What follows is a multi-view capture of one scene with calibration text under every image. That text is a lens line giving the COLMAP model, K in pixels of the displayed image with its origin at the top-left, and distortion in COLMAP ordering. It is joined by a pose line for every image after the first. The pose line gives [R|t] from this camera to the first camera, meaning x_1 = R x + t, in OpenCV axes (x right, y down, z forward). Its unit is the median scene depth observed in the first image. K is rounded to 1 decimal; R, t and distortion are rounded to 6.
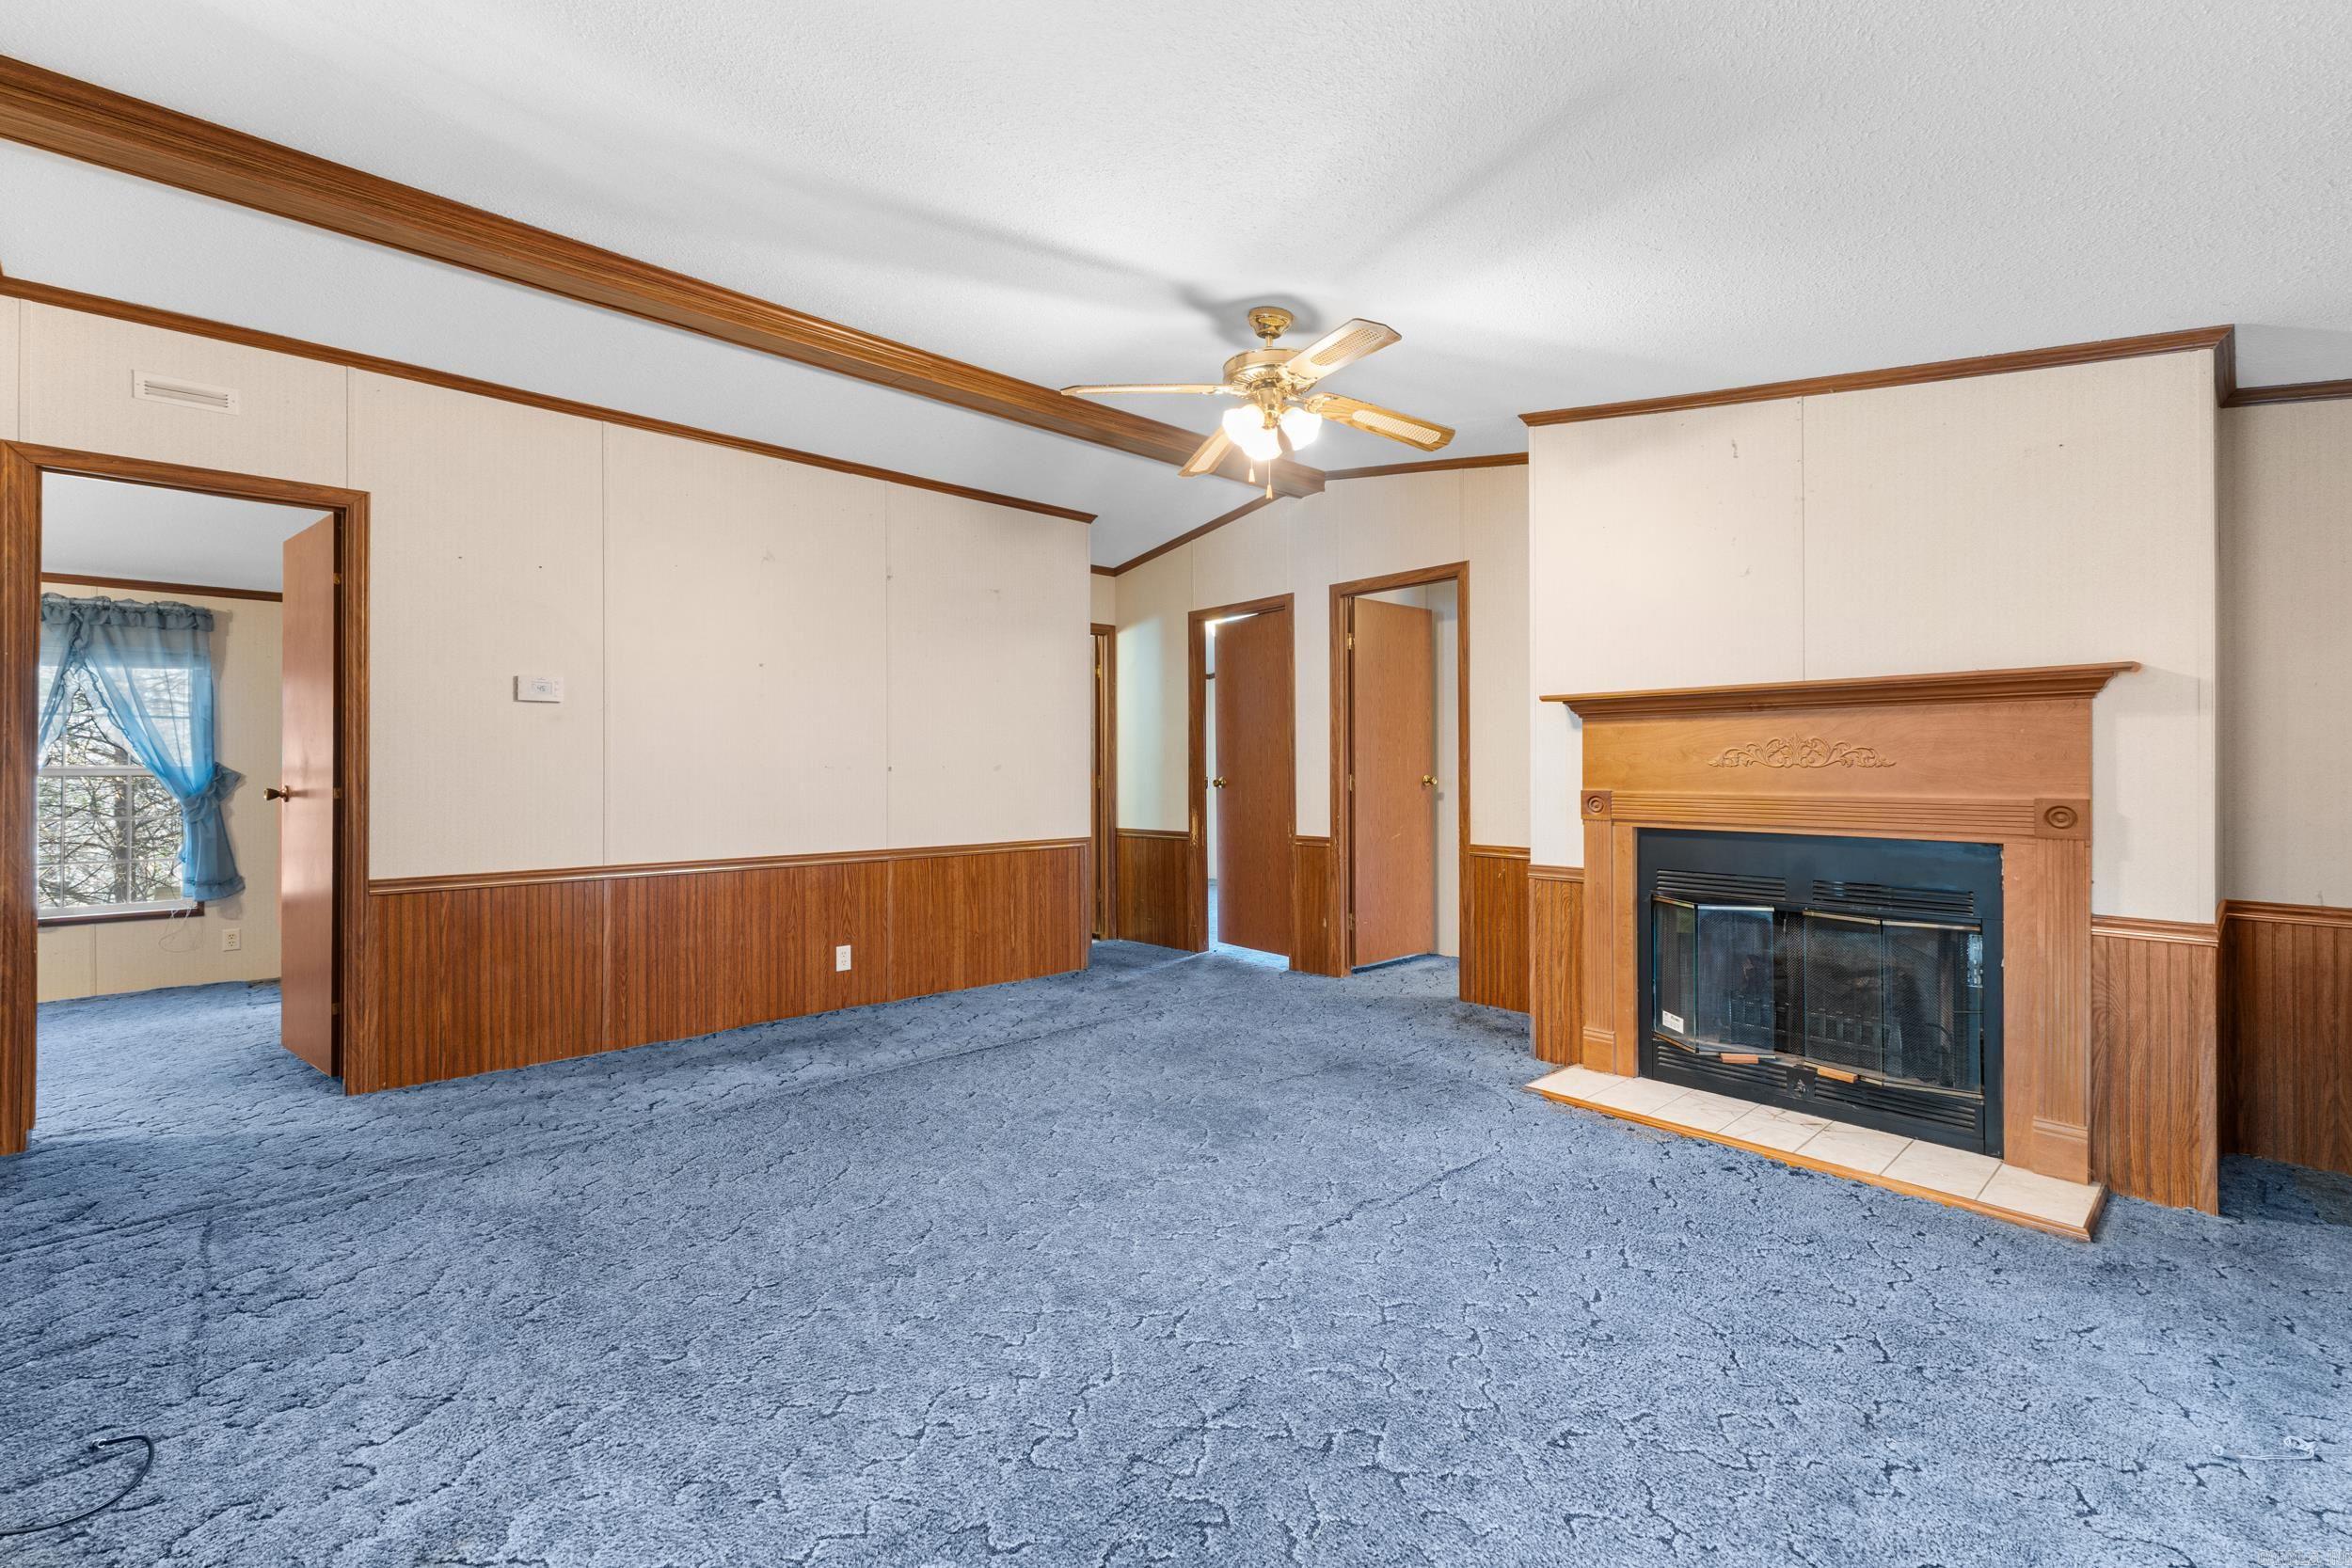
lens RADIAL K [[1007.7, 0, 1176.8], [0, 1007.7, 775.0], [0, 0, 1]] dist [0.003470, -0.000086]
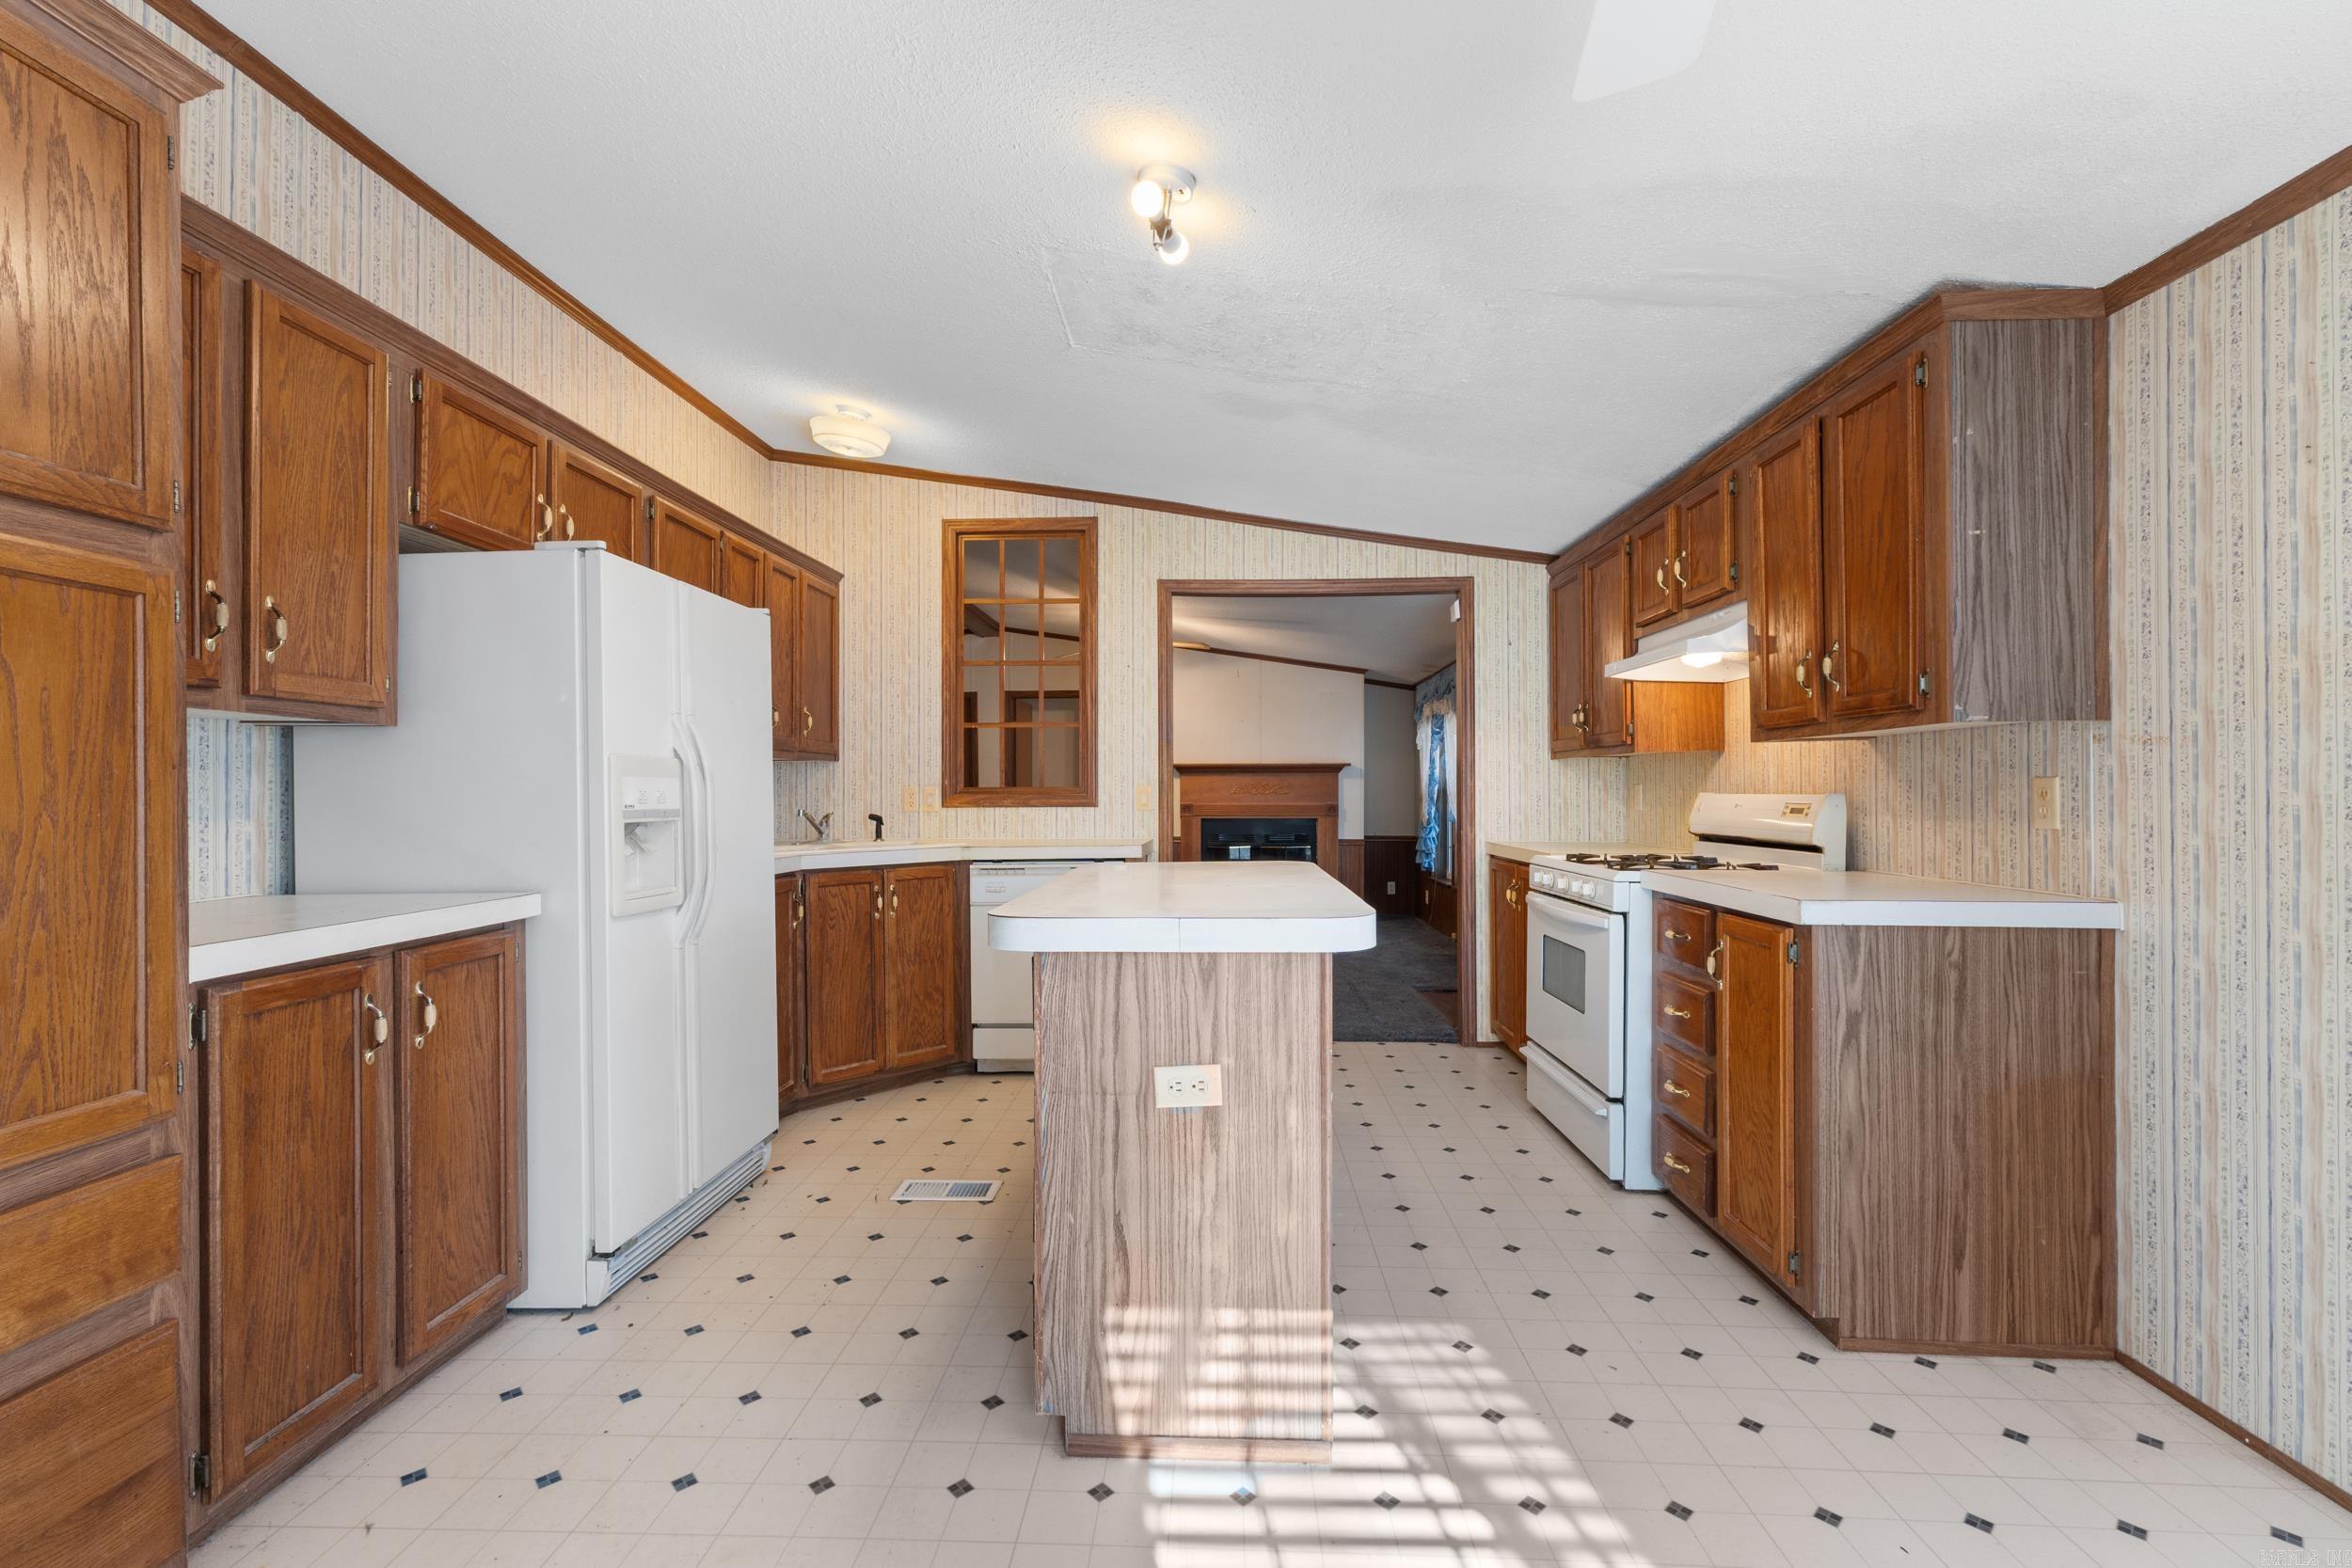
lens RADIAL K [[1007.7, 0, 1179.1], [0, 1007.7, 789.3], [0, 0, 1]] dist [0.003470, -0.000086]
pose [[0.707432, 0.003790, 0.706771, -1.338182], [0.006491, 0.999909, -0.011858, 0.009061], [-0.706751, 0.012976, 0.707343, -0.717186]]
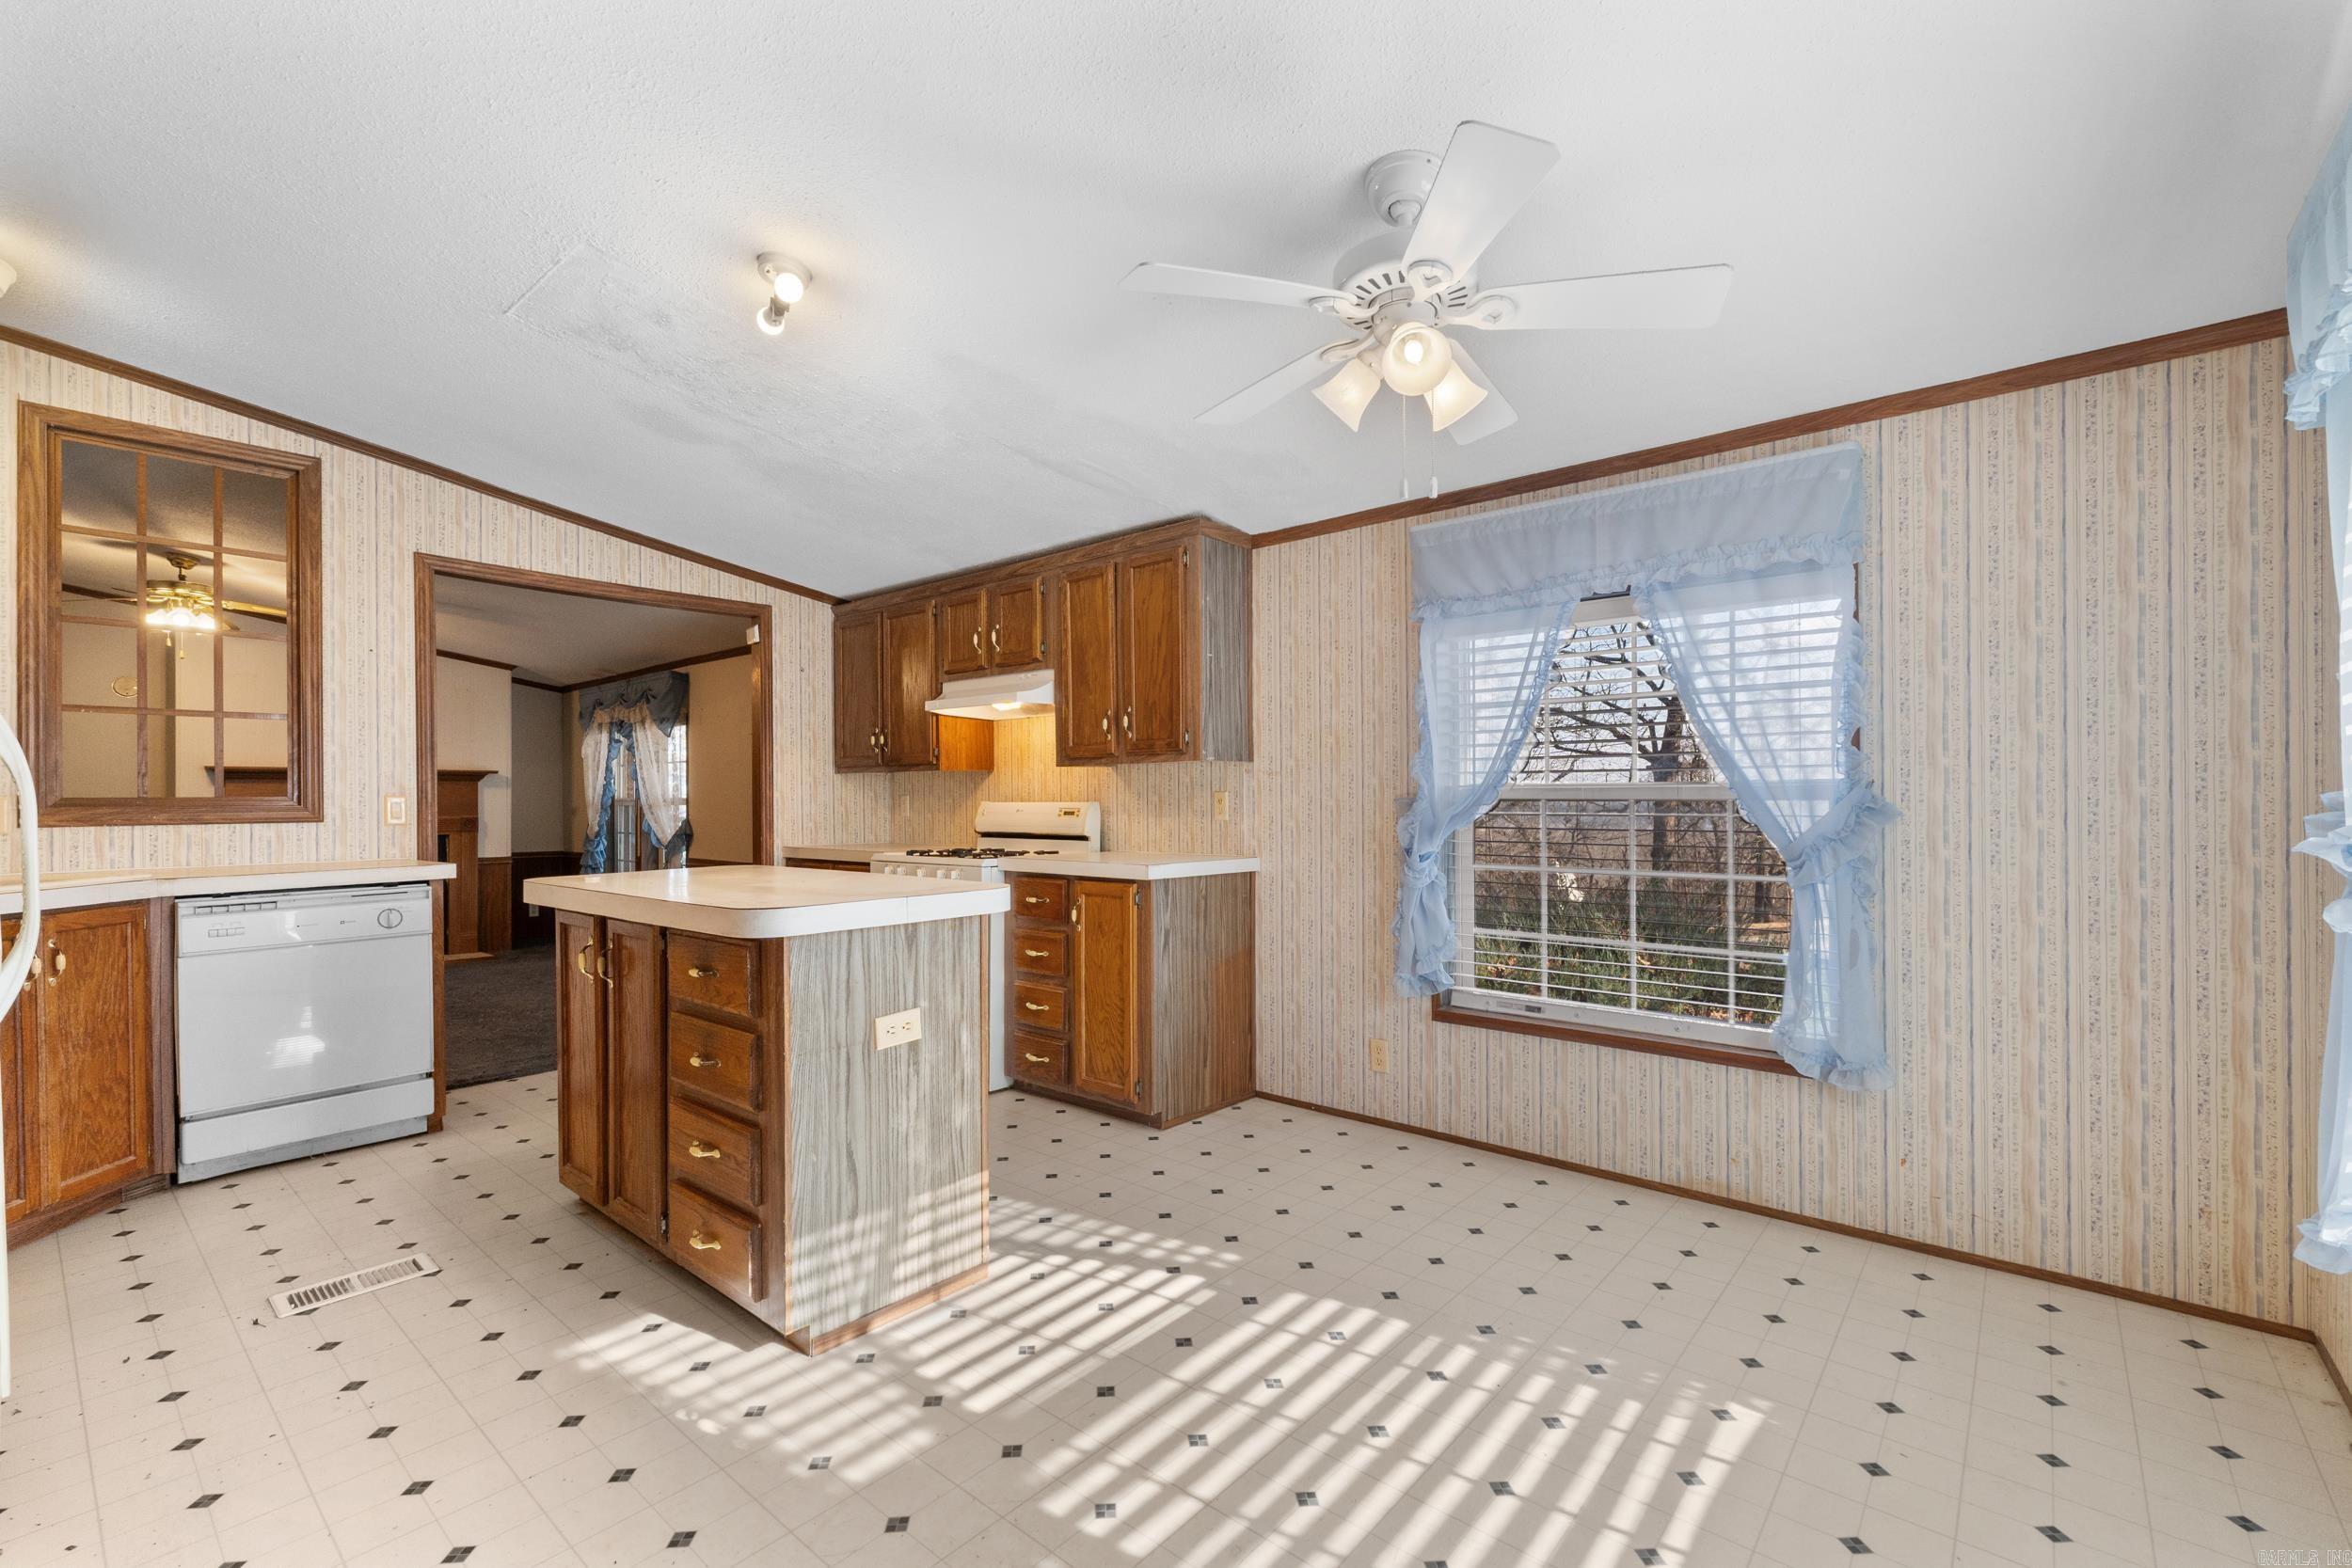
lens RADIAL K [[1007.7, 0, 1182.5], [0, 1007.7, 798.6], [0, 0, 1]] dist [0.003470, -0.000086]
pose [[-0.121123, 0.005030, 0.992625, -1.632466], [0.015739, 0.999871, -0.003146, 0.008500], [-0.992513, 0.015241, -0.121187, -0.476210]]
